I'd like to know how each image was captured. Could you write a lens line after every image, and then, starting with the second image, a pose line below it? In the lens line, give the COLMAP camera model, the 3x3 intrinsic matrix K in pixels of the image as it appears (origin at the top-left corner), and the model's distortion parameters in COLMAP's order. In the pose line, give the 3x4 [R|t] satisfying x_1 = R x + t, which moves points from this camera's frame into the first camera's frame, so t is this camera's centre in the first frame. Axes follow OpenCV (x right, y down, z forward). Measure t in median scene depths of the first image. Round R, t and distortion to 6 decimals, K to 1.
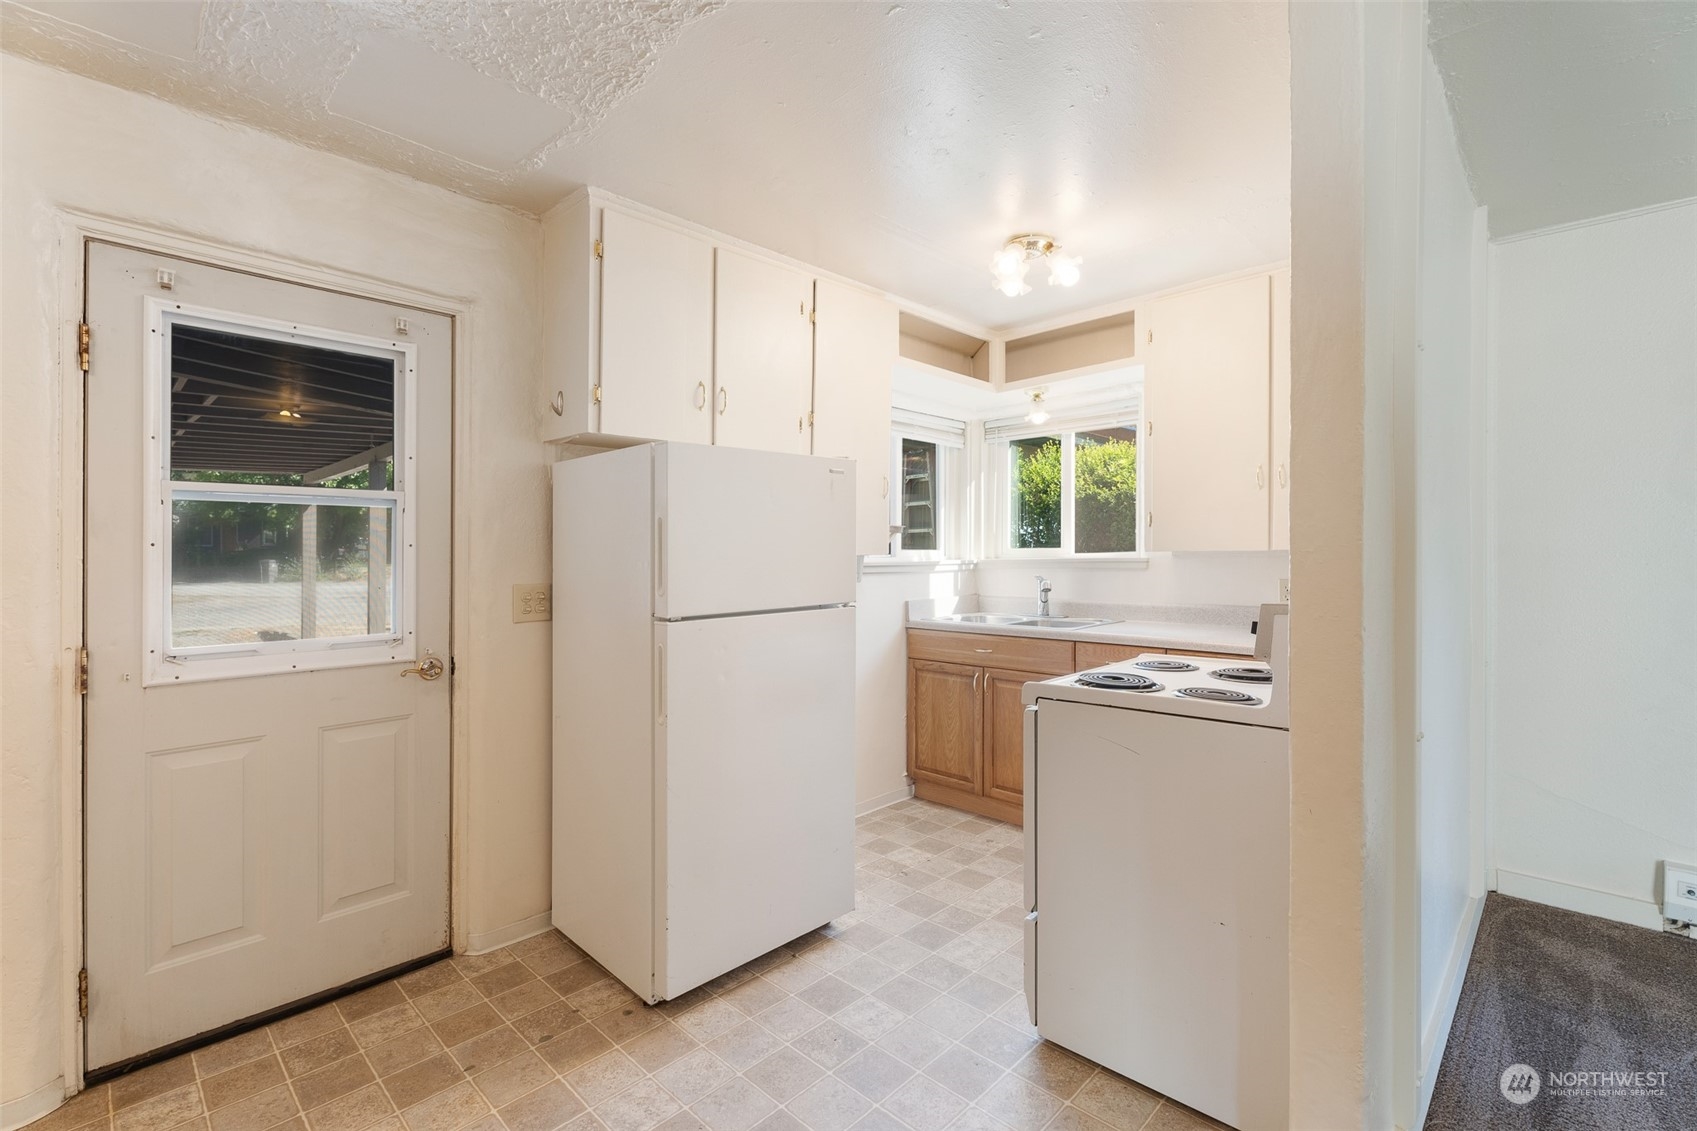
lens RADIAL K [[752.6, 0, 843.4], [0, 752.6, 557.0], [0, 0, 1]] dist [-0.000719, -0.000654]
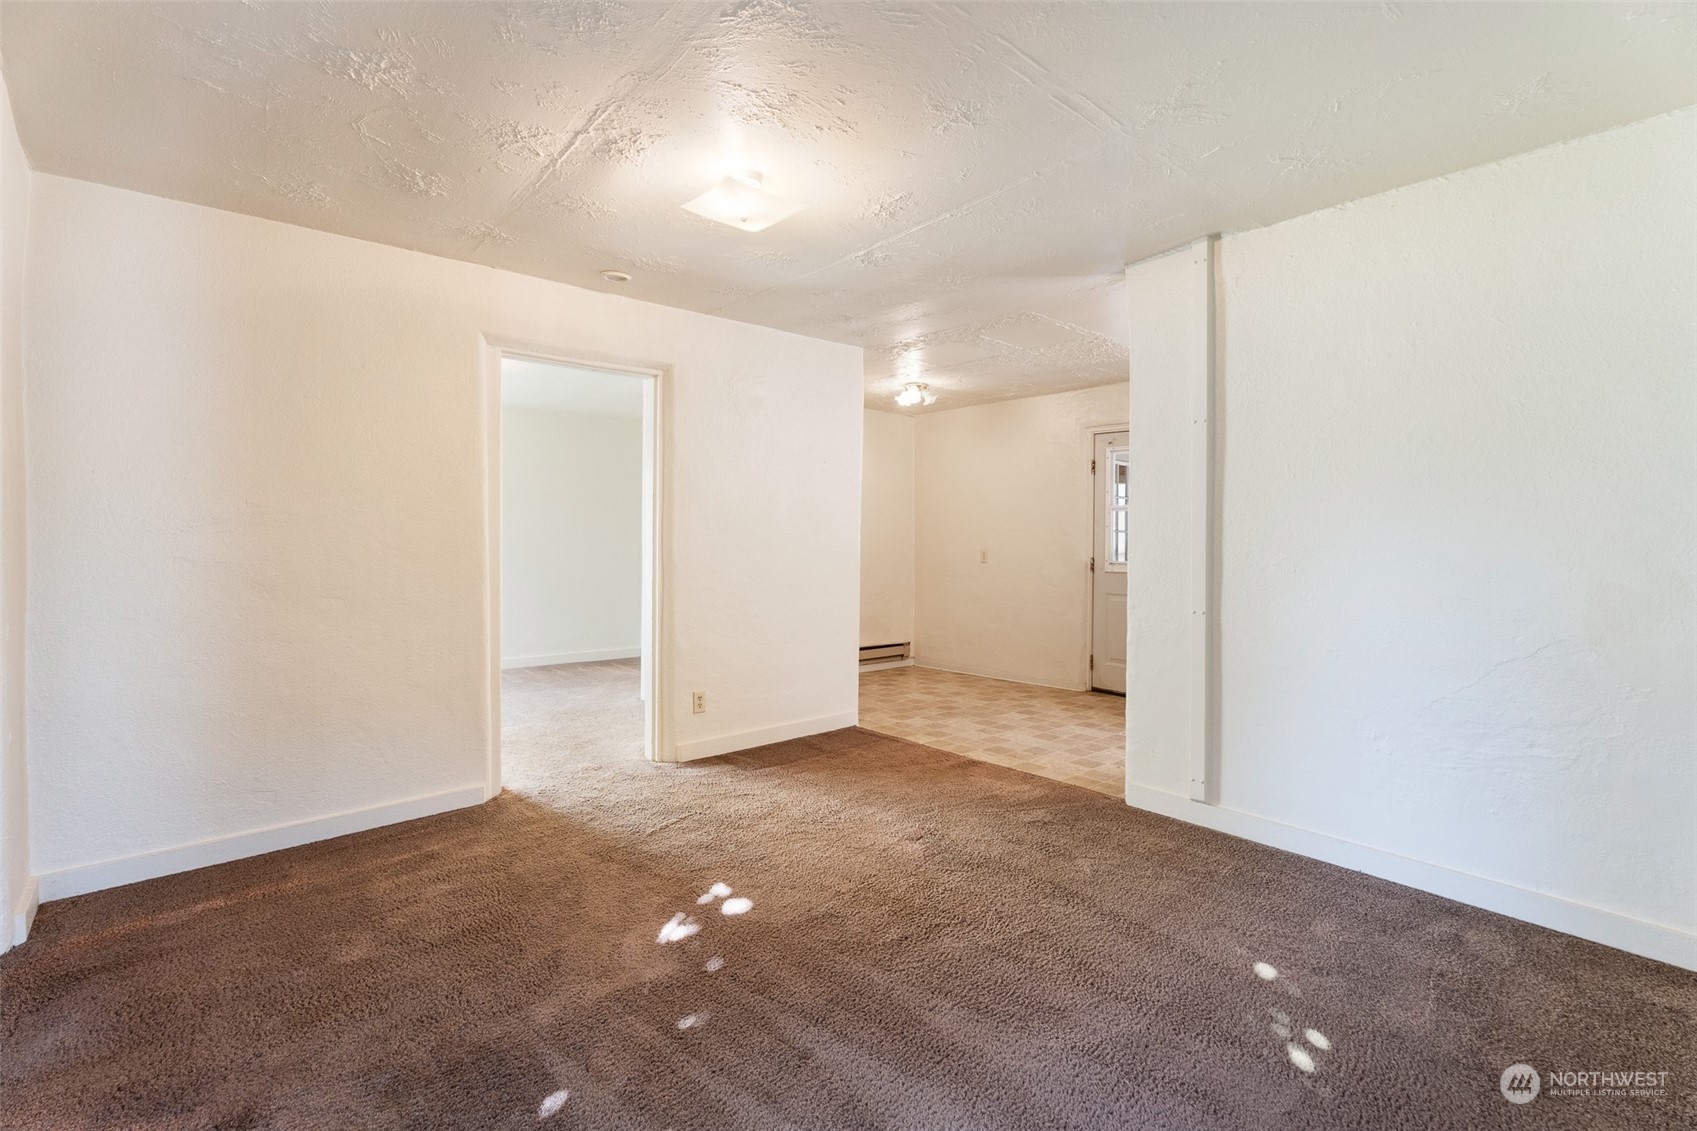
lens RADIAL K [[757.5, 0, 843.7], [0, 757.5, 560.4], [0, 0, 1]] dist [0.001979, -0.000469]
pose [[-0.076154, 0.035157, -0.996476, 1.886823], [-0.011002, 0.999288, 0.036097, 0.017934], [0.997035, 0.013712, -0.075713, 0.119215]]
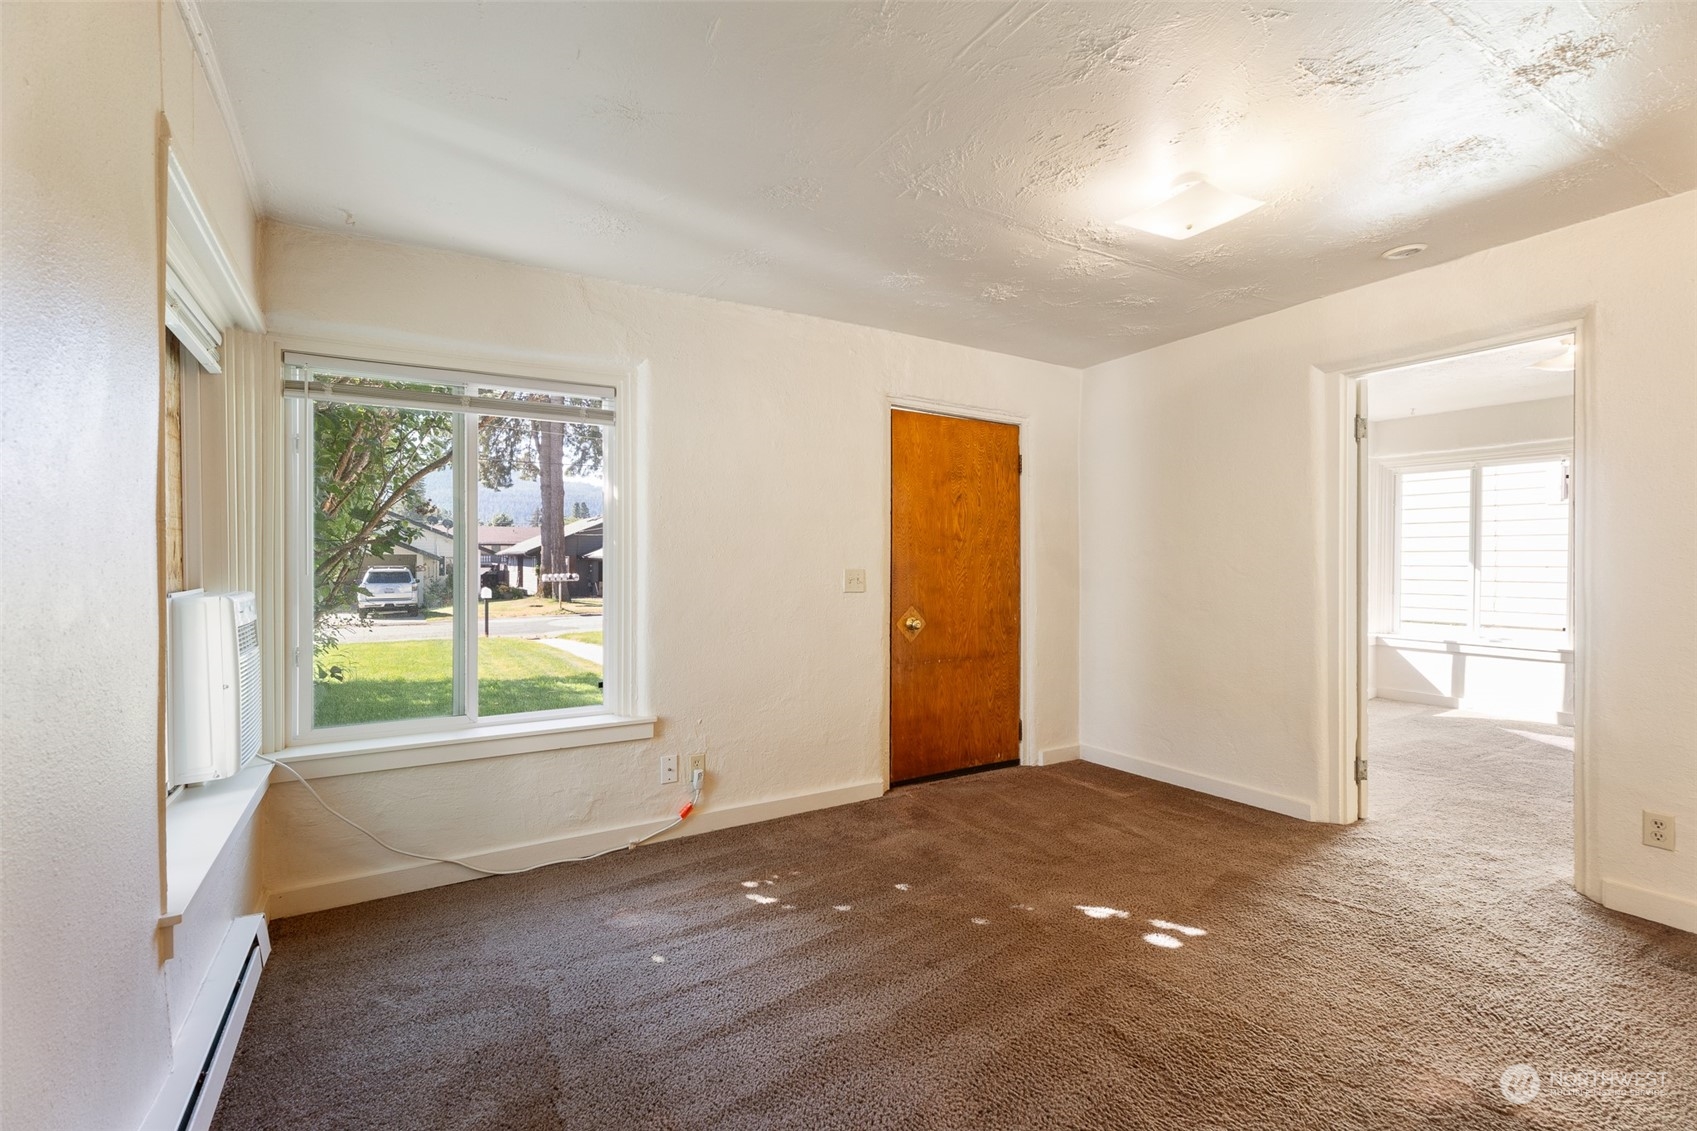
lens RADIAL K [[746.1, 0, 847.8], [0, 746.1, 609.4], [0, 0, 1]] dist [-0.019657, -0.000215]
pose [[-0.967142, -0.009524, 0.254057, 1.008186], [0.008717, 0.997468, 0.070577, 0.012386], [-0.254086, 0.070473, -0.964611, 0.960199]]
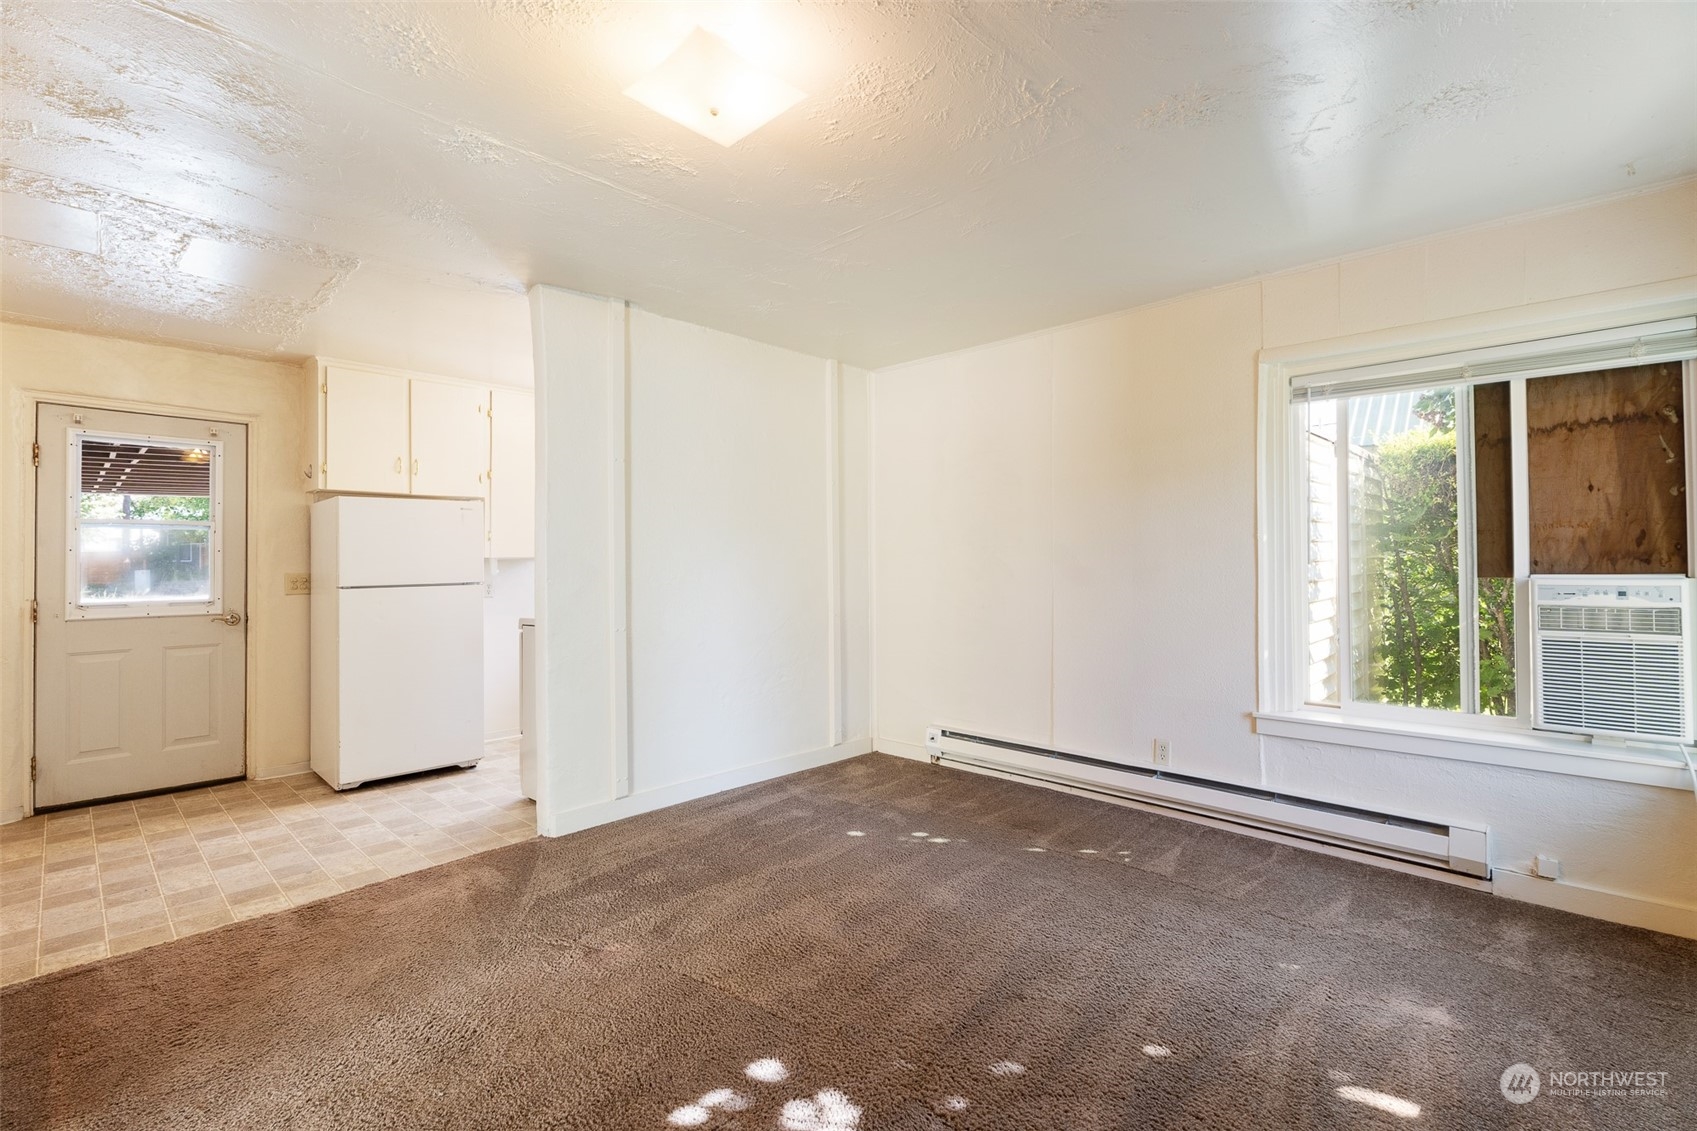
lens RADIAL K [[757.5, 0, 843.7], [0, 757.5, 560.4], [0, 0, 1]] dist [0.001979, -0.000469]
pose [[0.999924, -0.005200, 0.011203, 0.931314], [0.005308, 0.999939, -0.009670, 0.033490], [-0.011152, 0.009729, 0.999890, -0.870336]]
